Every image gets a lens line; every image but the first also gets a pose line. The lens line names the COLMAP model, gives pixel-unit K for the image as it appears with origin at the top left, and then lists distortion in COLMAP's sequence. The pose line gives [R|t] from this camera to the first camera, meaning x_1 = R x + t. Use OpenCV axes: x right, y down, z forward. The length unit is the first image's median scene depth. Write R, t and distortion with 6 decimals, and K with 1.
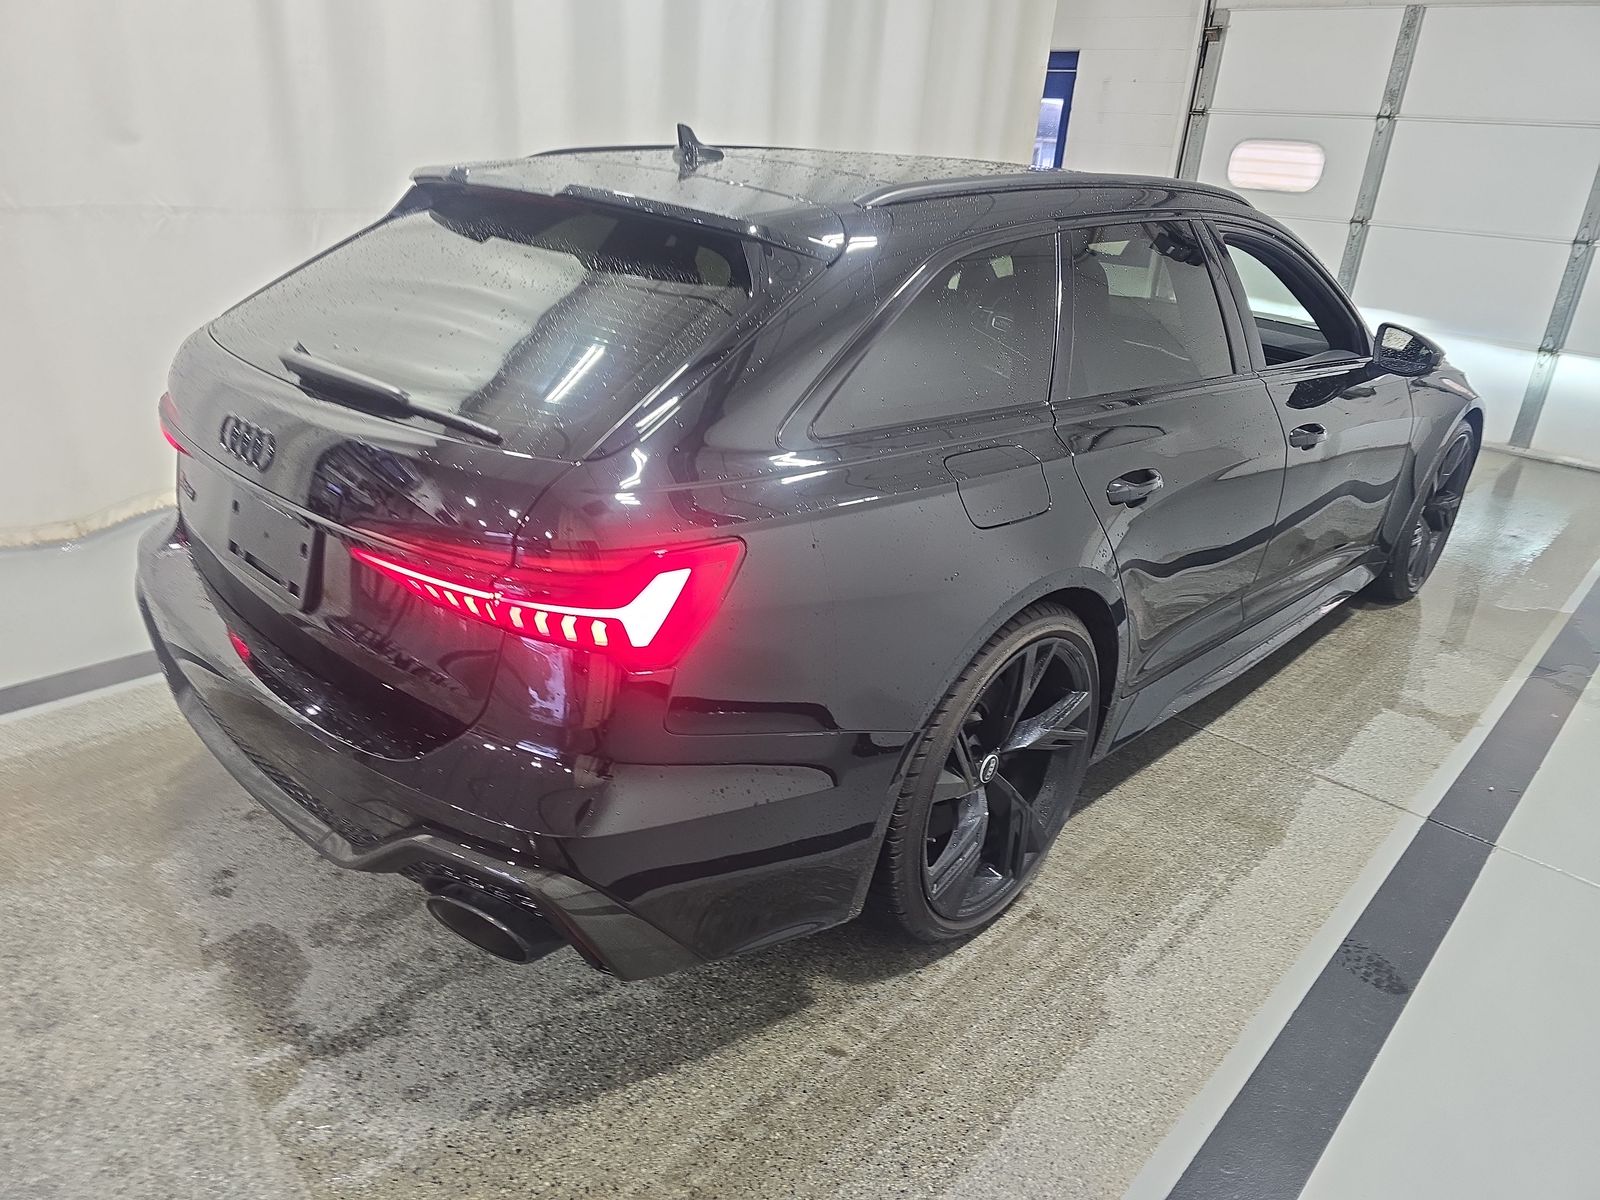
lens RADIAL K [[1079.2, 0, 792.2], [0, 1079.2, 606.1], [0, 0, 1]] dist [0.077460, -0.073634]
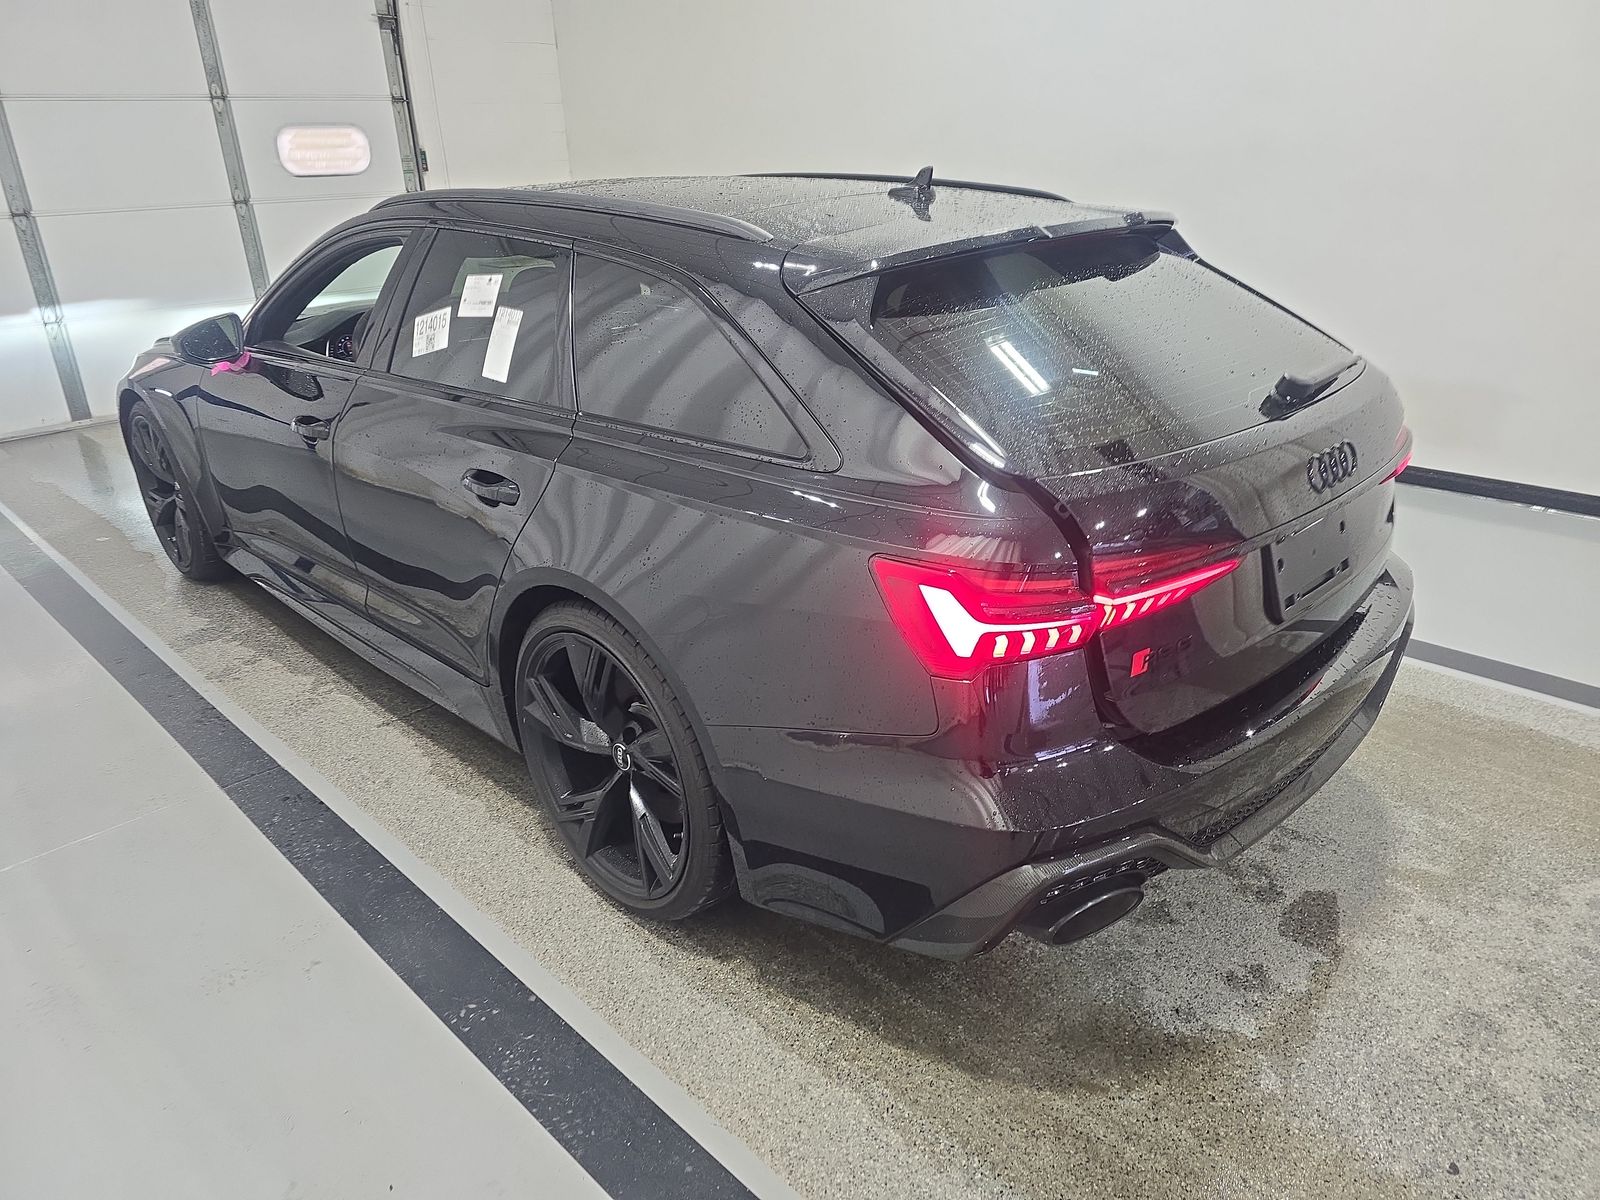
lens RADIAL K [[1079.2, 0, 792.2], [0, 1079.2, 606.1], [0, 0, 1]] dist [0.077460, -0.073634]
pose [[0.029250, -0.466928, 0.883812, -1.312518], [0.409839, 0.812053, 0.415454, -0.623454], [-0.911689, 0.350069, 0.215118, 1.101458]]
